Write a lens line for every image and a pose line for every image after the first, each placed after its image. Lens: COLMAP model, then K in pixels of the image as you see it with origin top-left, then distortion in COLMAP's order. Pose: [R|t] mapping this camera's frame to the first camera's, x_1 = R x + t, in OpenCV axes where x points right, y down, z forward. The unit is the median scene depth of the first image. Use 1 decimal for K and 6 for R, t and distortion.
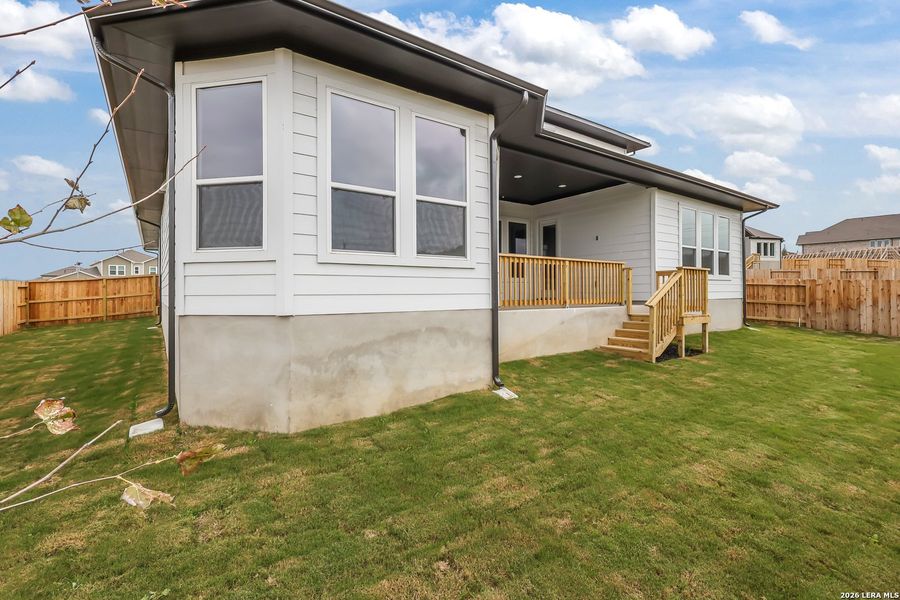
lens RADIAL K [[412.9, 0, 448.5], [0, 412.9, 300.6], [0, 0, 1]] dist [0.000185, -0.000019]
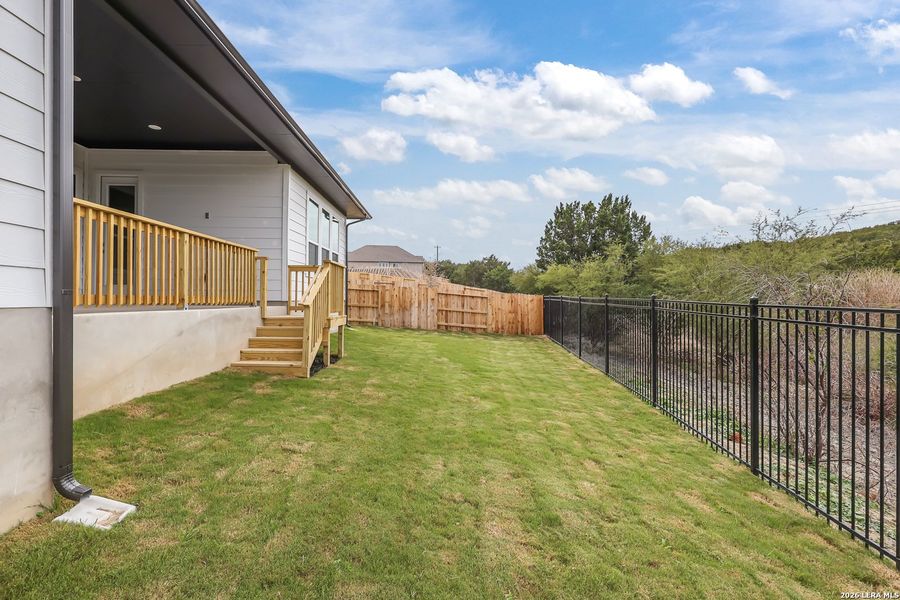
lens RADIAL K [[412.9, 0, 448.5], [0, 412.9, 300.6], [0, 0, 1]] dist [0.000185, -0.000019]
pose [[0.562790, 0.007309, 0.826568, -0.005257], [0.003663, 0.999929, -0.011336, 0.012796], [-0.826592, 0.009408, 0.562723, 0.313706]]
